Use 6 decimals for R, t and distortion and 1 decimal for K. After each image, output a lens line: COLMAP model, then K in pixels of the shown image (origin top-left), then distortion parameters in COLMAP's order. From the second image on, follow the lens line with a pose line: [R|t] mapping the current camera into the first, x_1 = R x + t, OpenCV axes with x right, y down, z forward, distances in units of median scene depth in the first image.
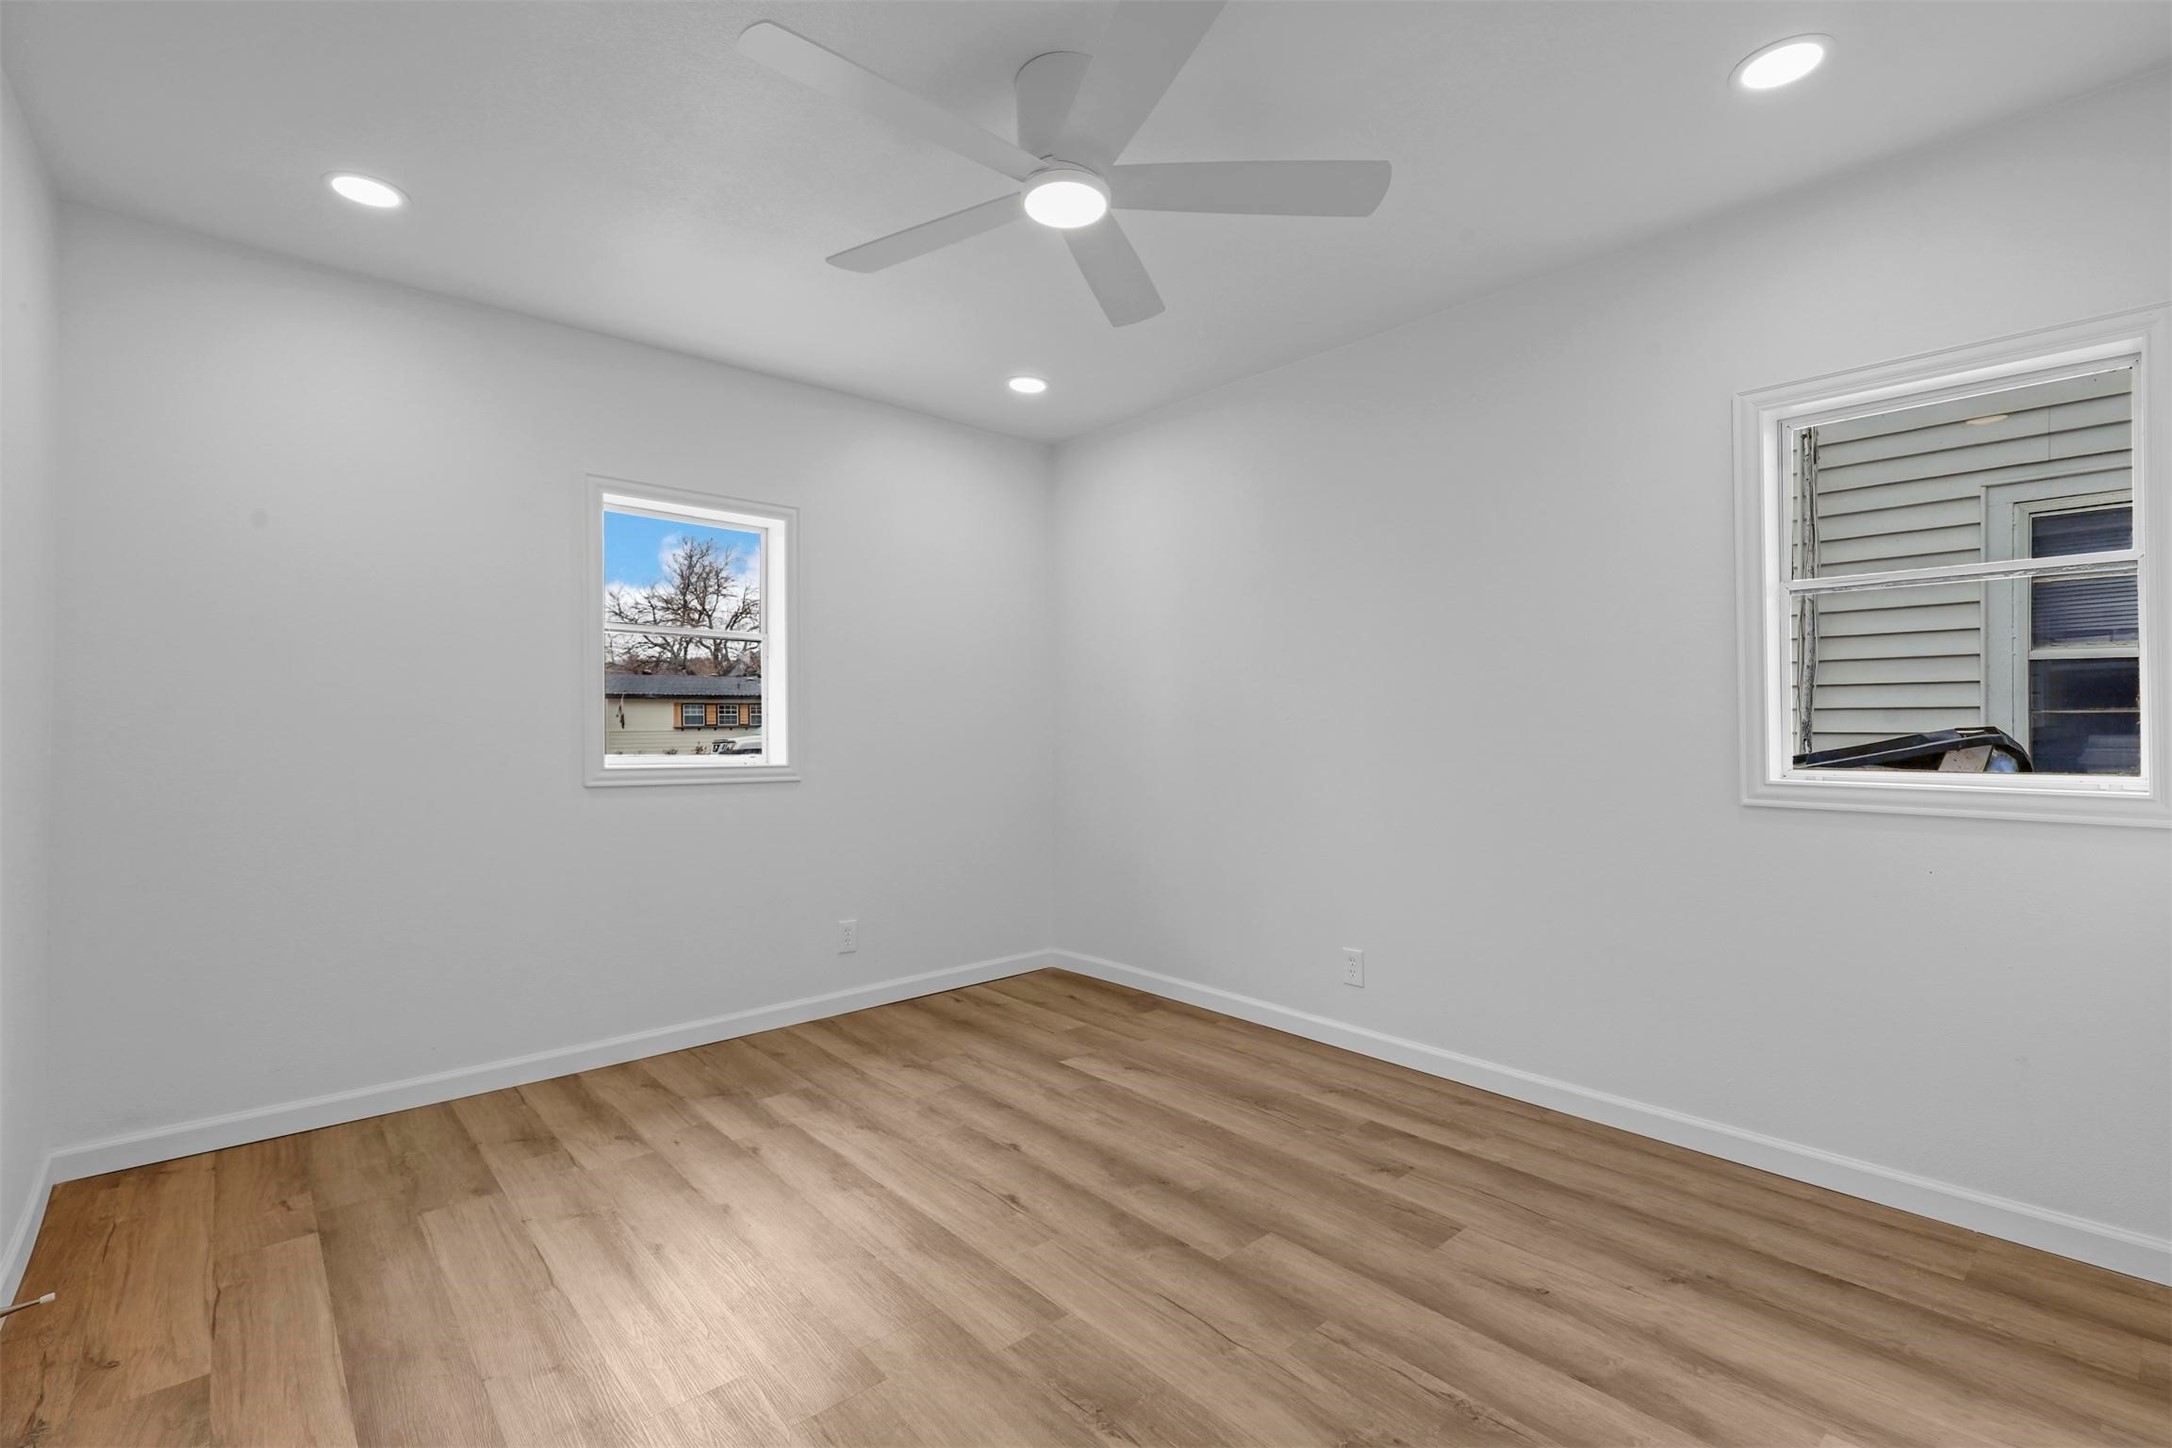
lens RADIAL K [[990.3, 0, 1096.0], [0, 990.3, 726.4], [0, 0, 1]] dist [0.001486, -0.000103]
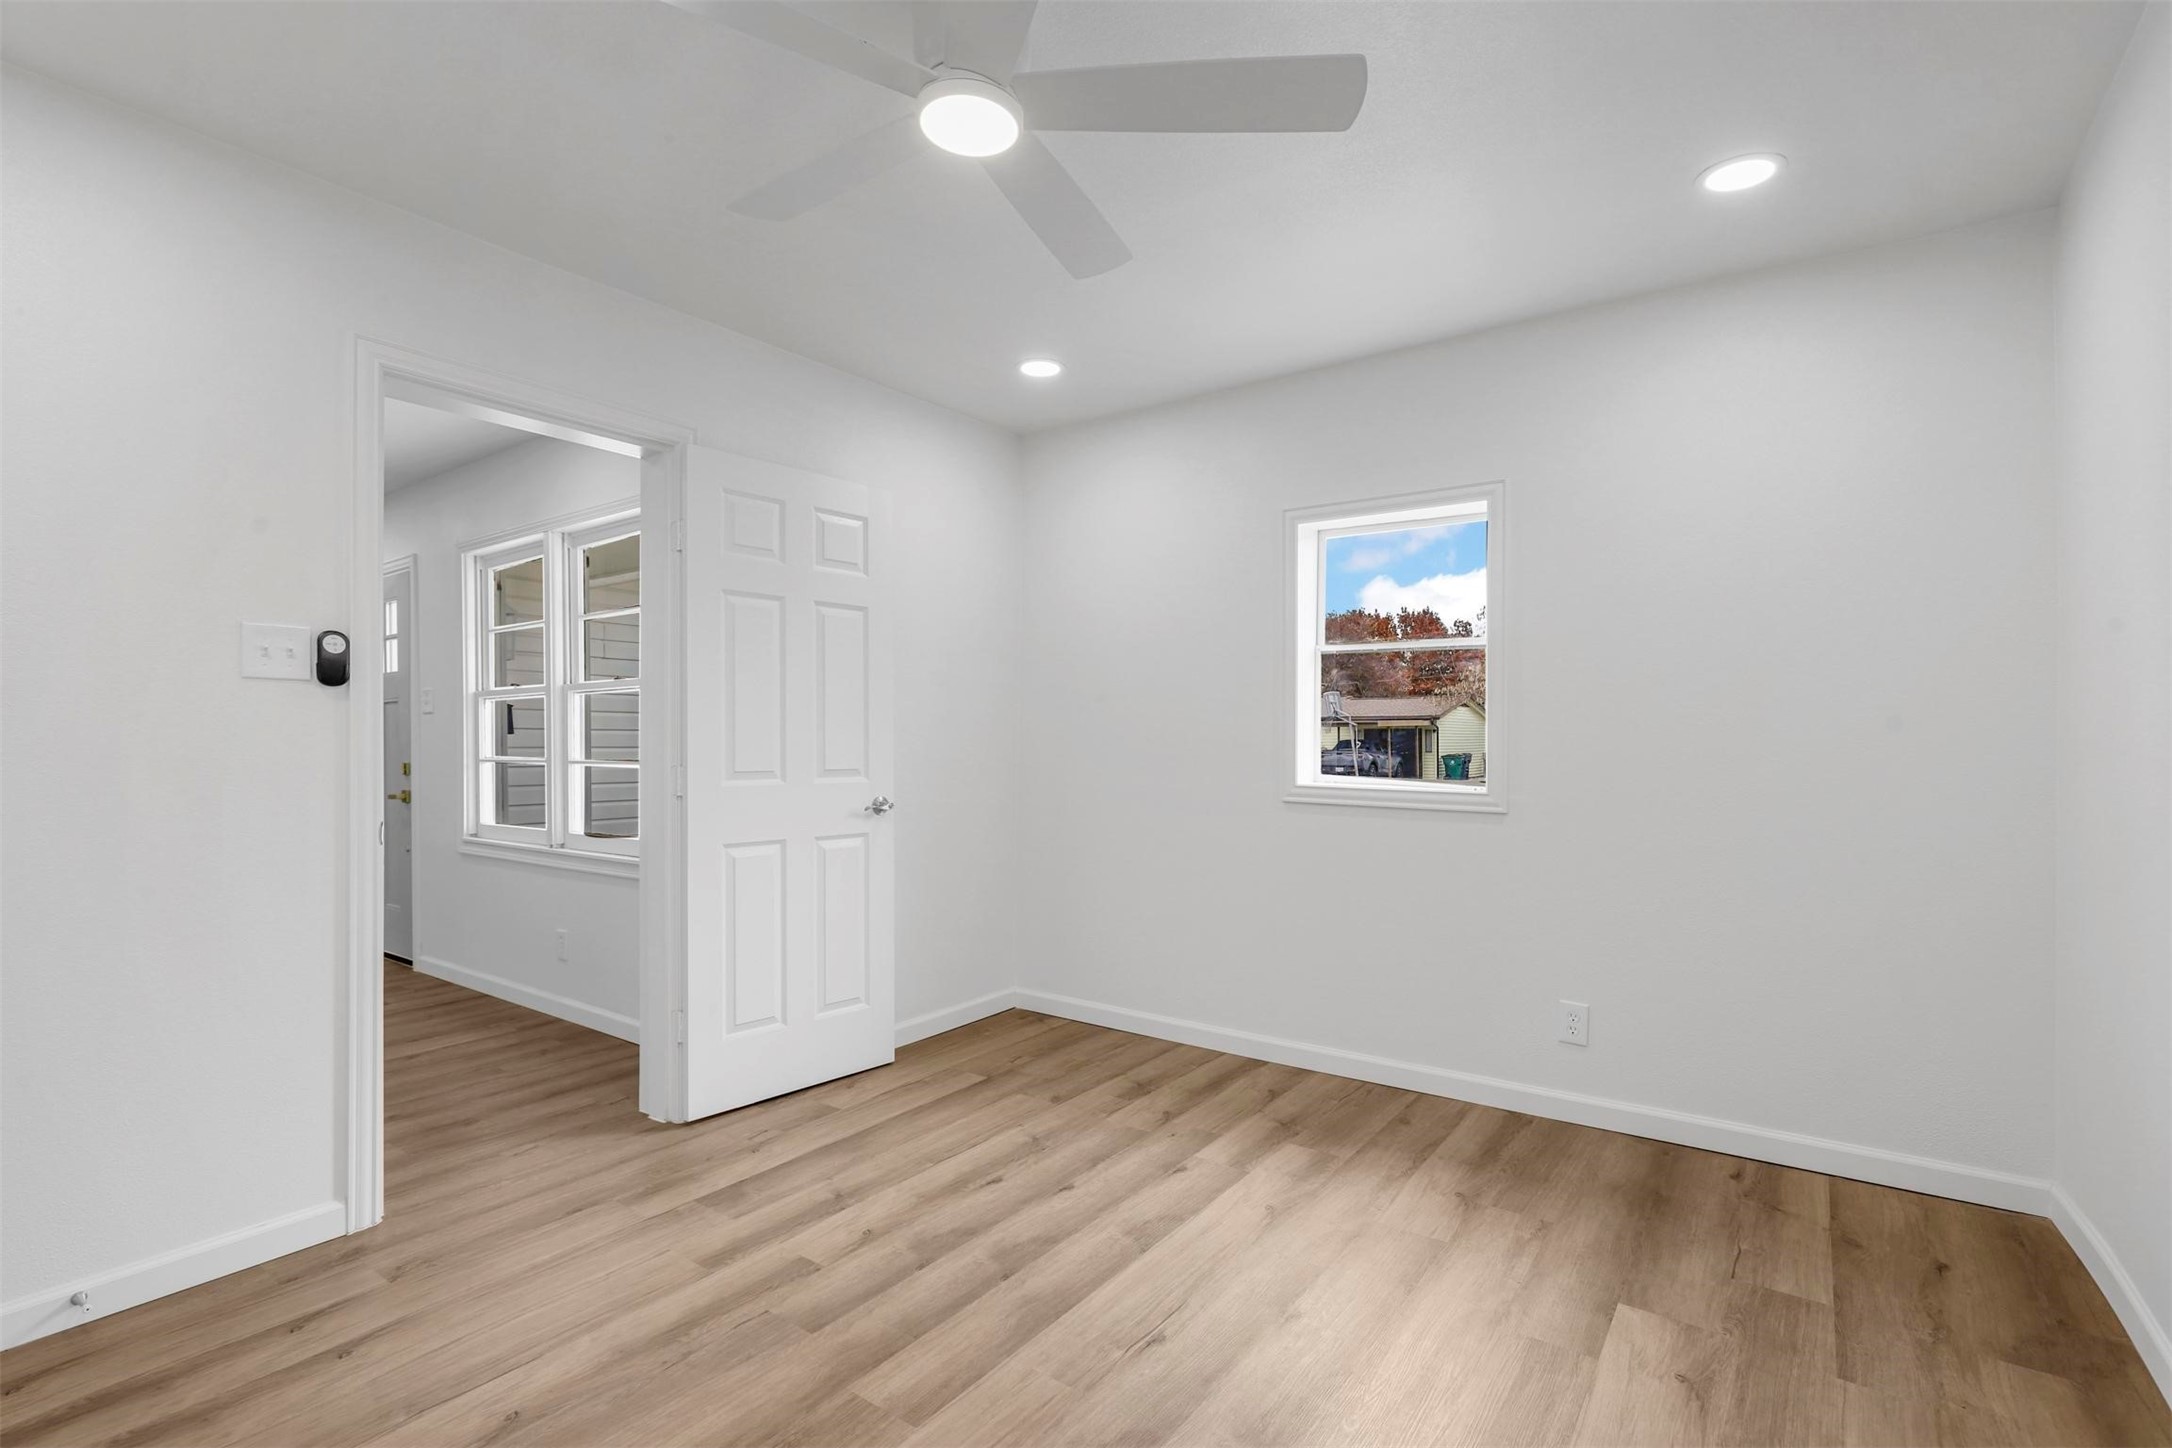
lens RADIAL K [[990.3, 0, 1076.4], [0, 990.3, 738.3], [0, 0, 1]] dist [0.001486, -0.000103]
pose [[0.207203, -0.000584, -0.978298, 0.532885], [-0.004563, 0.999988, -0.001563, -0.004513], [0.978287, 0.004788, 0.207197, 0.601283]]
